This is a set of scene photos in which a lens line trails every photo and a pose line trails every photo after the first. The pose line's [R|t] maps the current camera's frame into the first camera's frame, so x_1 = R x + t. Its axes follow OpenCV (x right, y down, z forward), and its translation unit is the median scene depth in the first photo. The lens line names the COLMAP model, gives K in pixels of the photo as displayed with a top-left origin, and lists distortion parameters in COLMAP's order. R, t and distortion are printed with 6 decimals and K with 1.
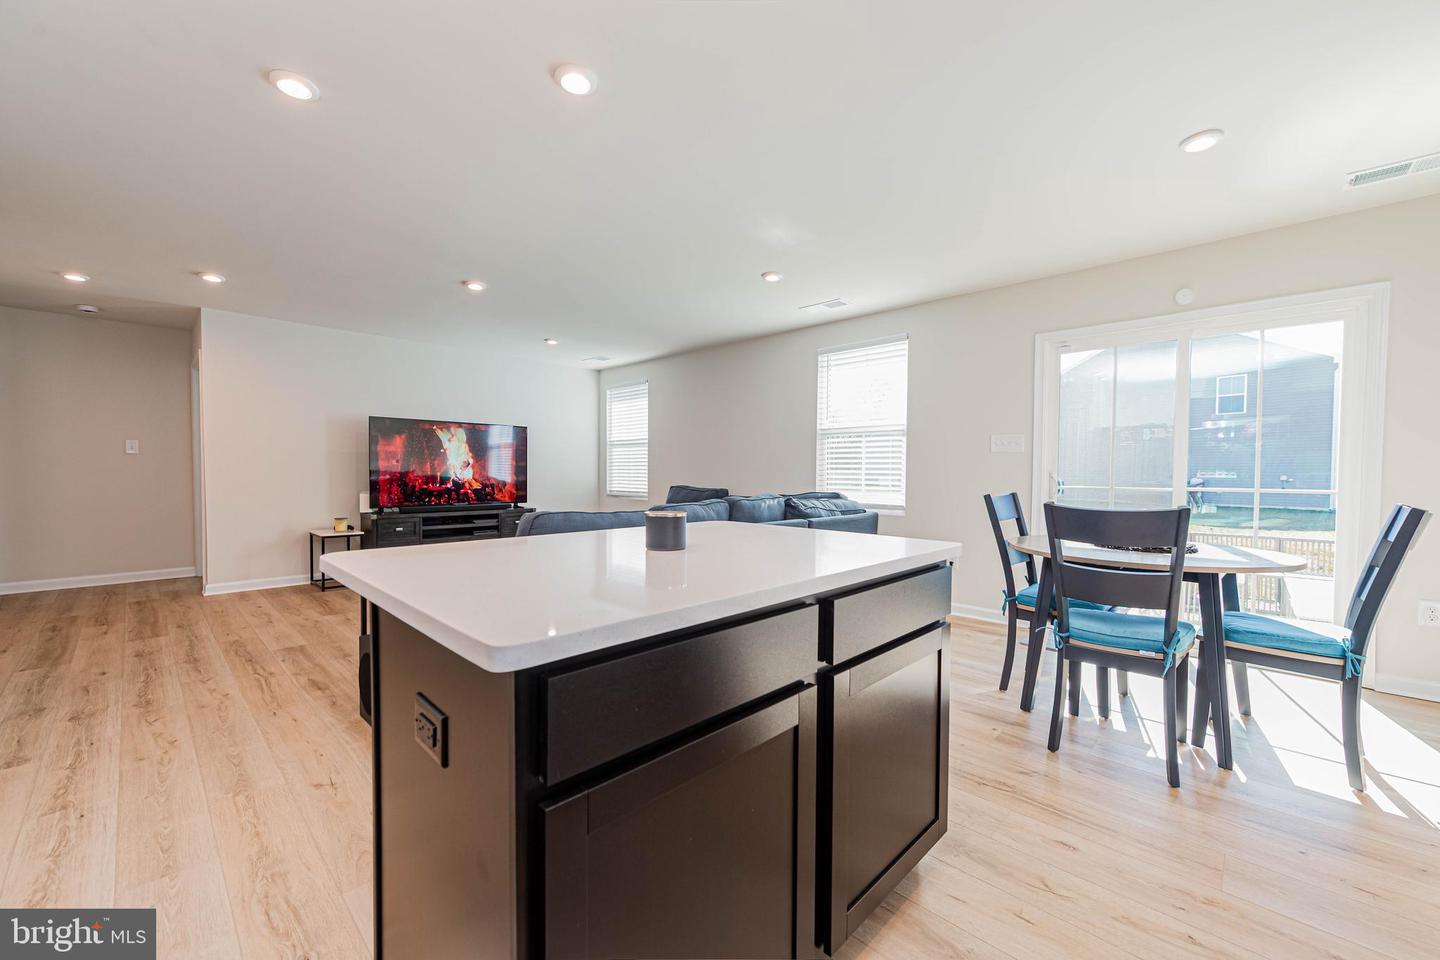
lens RADIAL K [[571.1, 0, 748.1], [0, 571.1, 490.6], [0, 0, 1]] dist [0.005685, -0.002466]
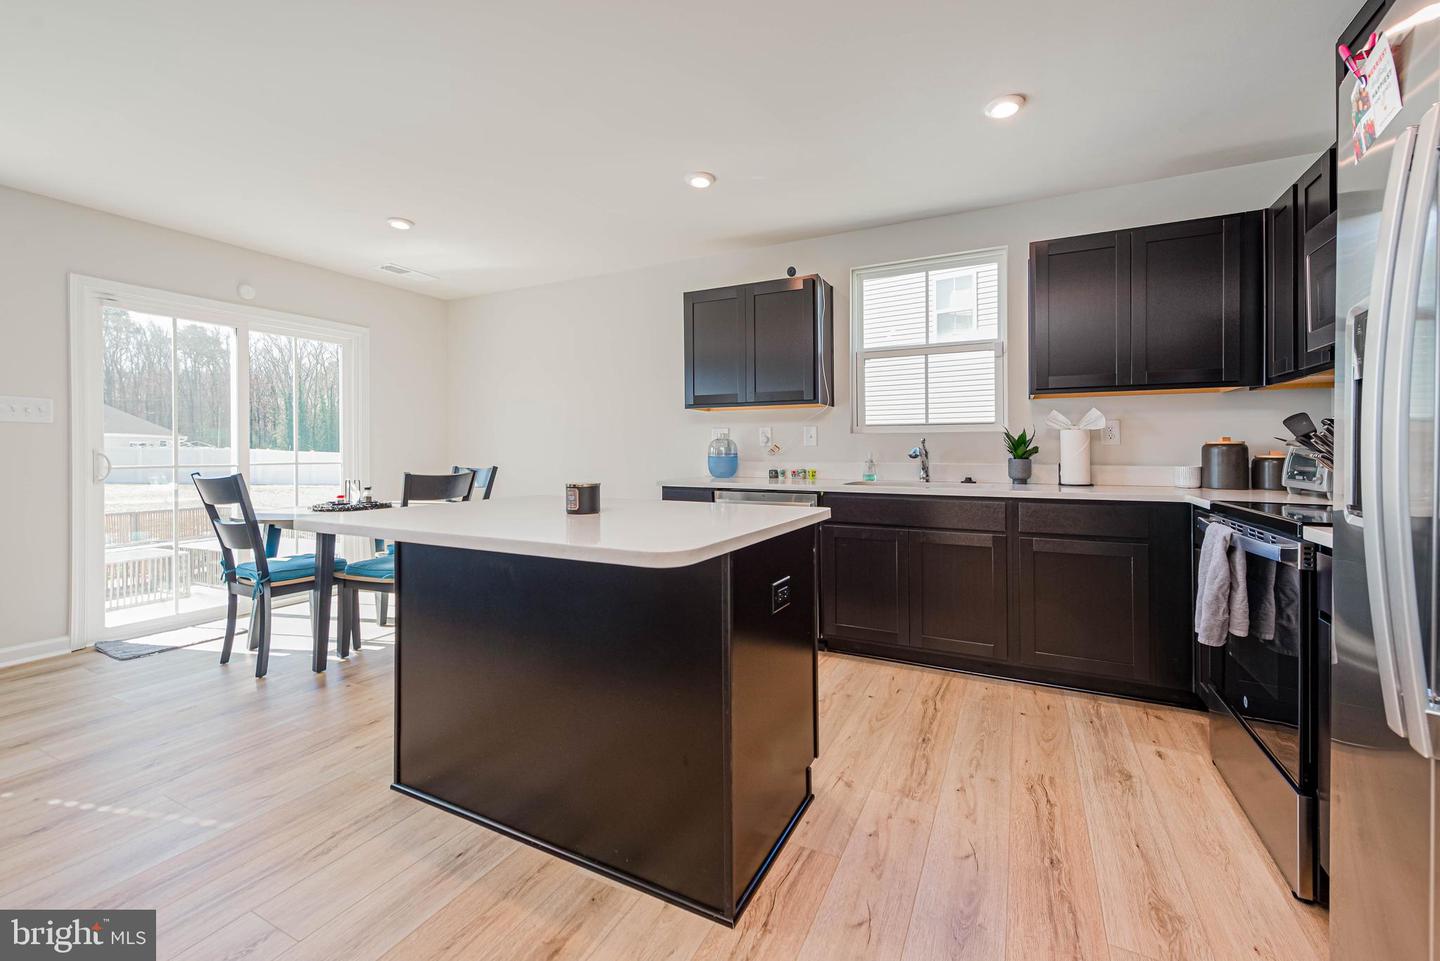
lens RADIAL K [[571.1, 0, 726.8], [0, 571.1, 457.3], [0, 0, 1]] dist [0.005685, -0.002466]
pose [[-0.266600, -0.016466, 0.963666, -0.391447], [0.031553, 0.999169, 0.025801, -0.011288], [-0.963291, 0.037285, -0.265859, 0.280816]]
